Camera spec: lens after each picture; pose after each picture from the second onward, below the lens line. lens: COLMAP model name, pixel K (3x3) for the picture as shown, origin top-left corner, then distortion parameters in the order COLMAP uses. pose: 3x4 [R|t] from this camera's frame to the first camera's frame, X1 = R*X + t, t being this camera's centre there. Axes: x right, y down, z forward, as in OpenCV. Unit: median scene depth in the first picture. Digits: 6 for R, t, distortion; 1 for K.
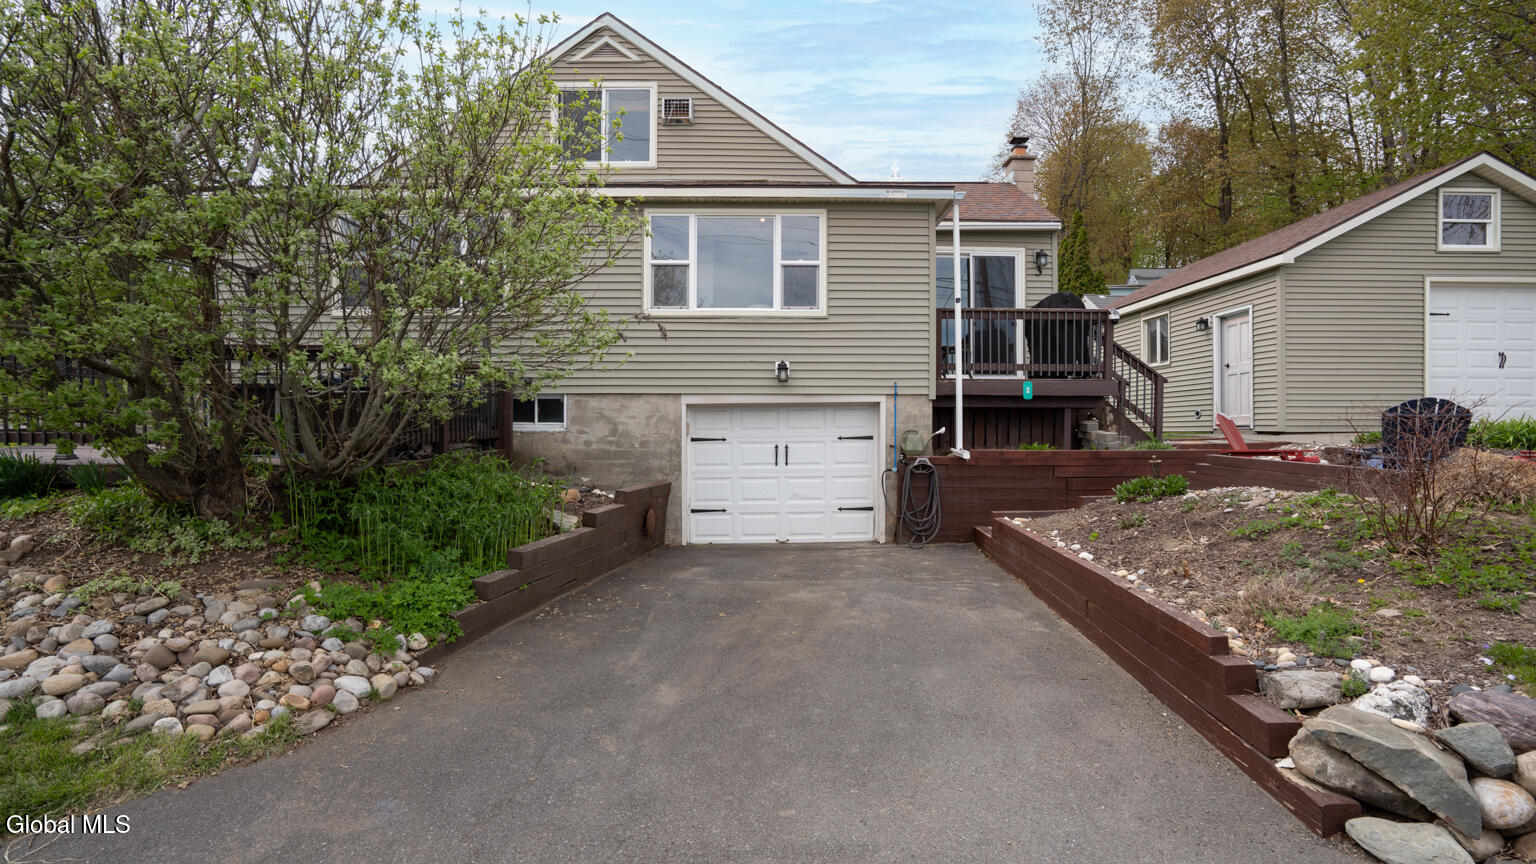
lens RADIAL K [[696.5, 0, 730.4], [0, 696.5, 441.6], [0, 0, 1]] dist [-0.005578, 0.000021]
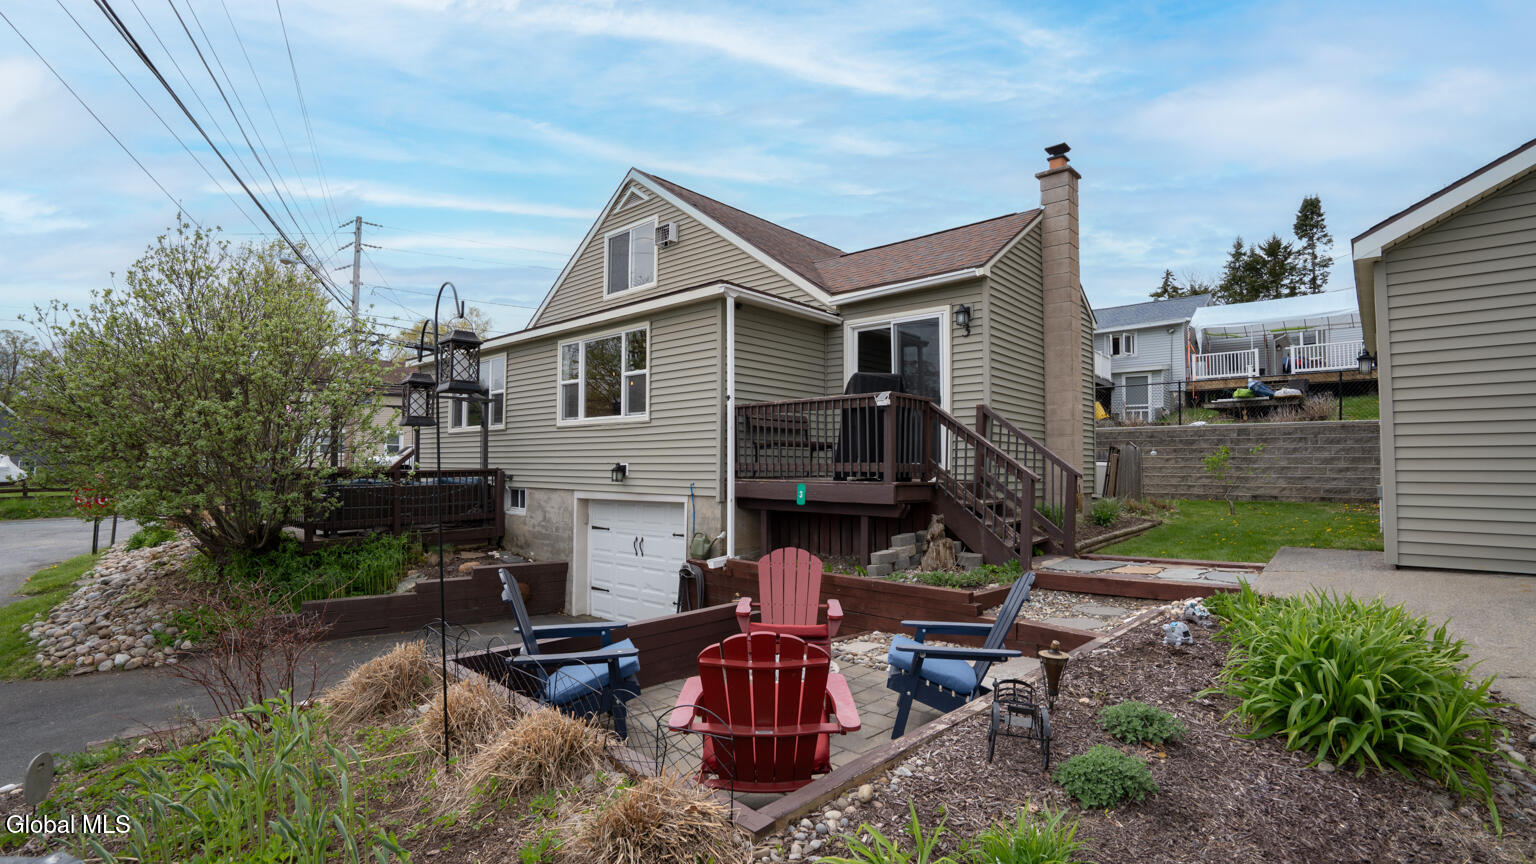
lens RADIAL K [[696.5, 0, 730.4], [0, 696.5, 441.6], [0, 0, 1]] dist [-0.005578, 0.000021]
pose [[0.728473, -0.025005, -0.684618, 0.953087], [-0.010048, 0.998836, -0.047173, -0.097160], [0.685001, 0.041243, 0.727374, 0.301459]]
